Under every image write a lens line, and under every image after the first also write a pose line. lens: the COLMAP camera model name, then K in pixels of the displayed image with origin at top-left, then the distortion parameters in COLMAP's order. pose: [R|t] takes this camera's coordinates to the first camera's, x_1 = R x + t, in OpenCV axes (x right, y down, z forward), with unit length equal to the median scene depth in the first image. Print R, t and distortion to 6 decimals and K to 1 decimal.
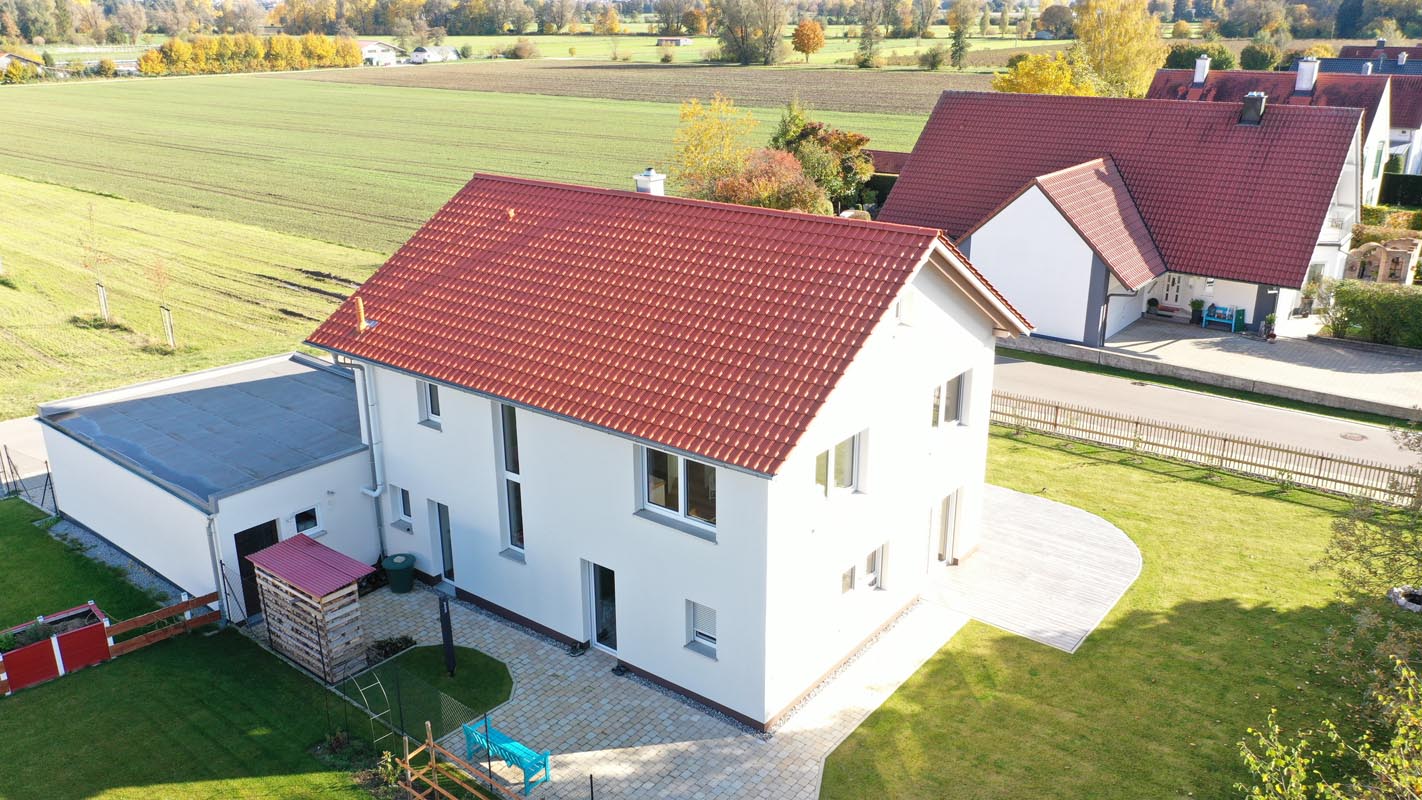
lens RADIAL K [[1100.6, 0, 710.9], [0, 1100.6, 398.2], [0, 0, 1]] dist [0.008484, 0.007449]
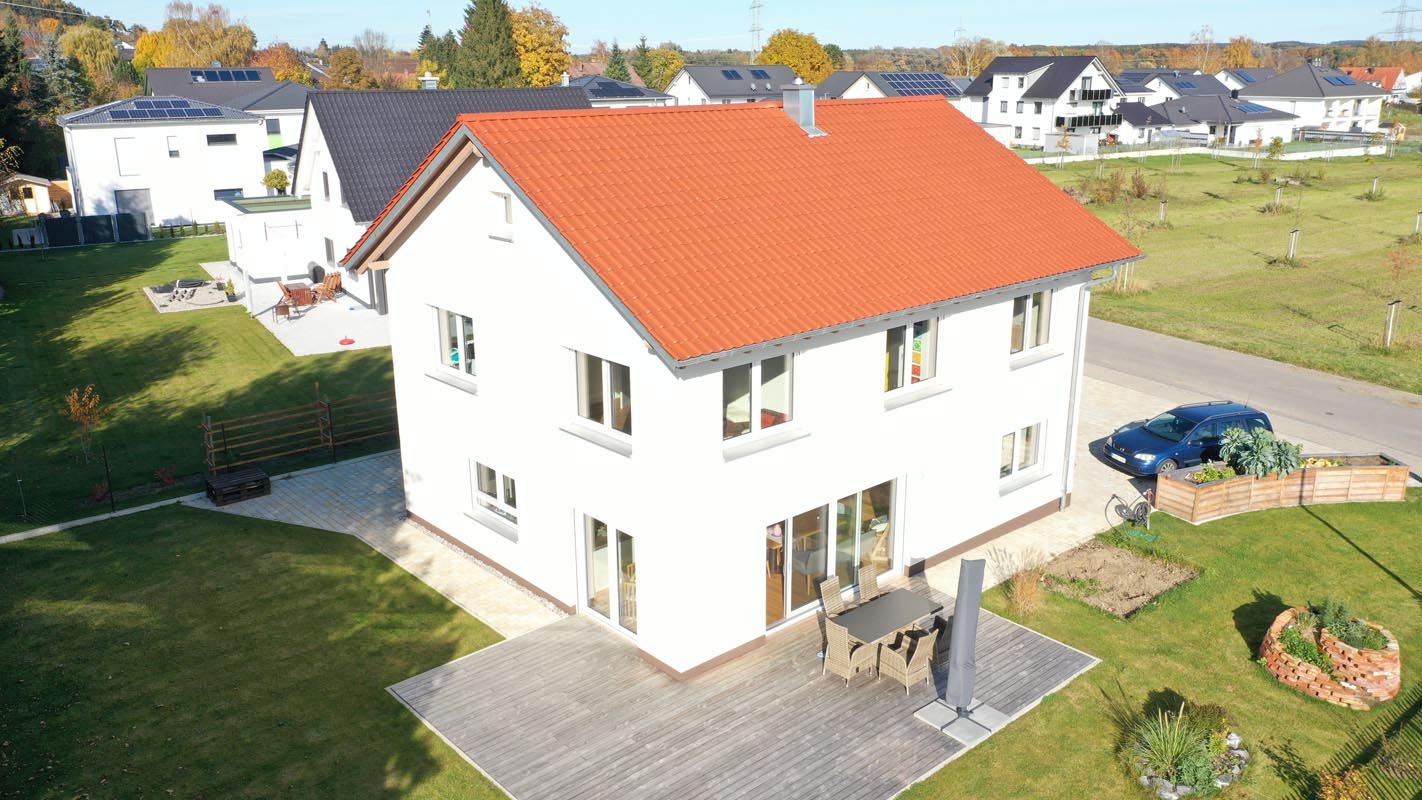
lens RADIAL K [[1100.6, 0, 713.2], [0, 1100.6, 399.0], [0, 0, 1]] dist [0.008484, 0.007449]
pose [[-0.175433, 0.290846, -0.940549, 0.995553], [-0.317999, 0.887413, 0.333729, -0.285271], [0.931719, 0.357641, -0.063193, 1.250424]]
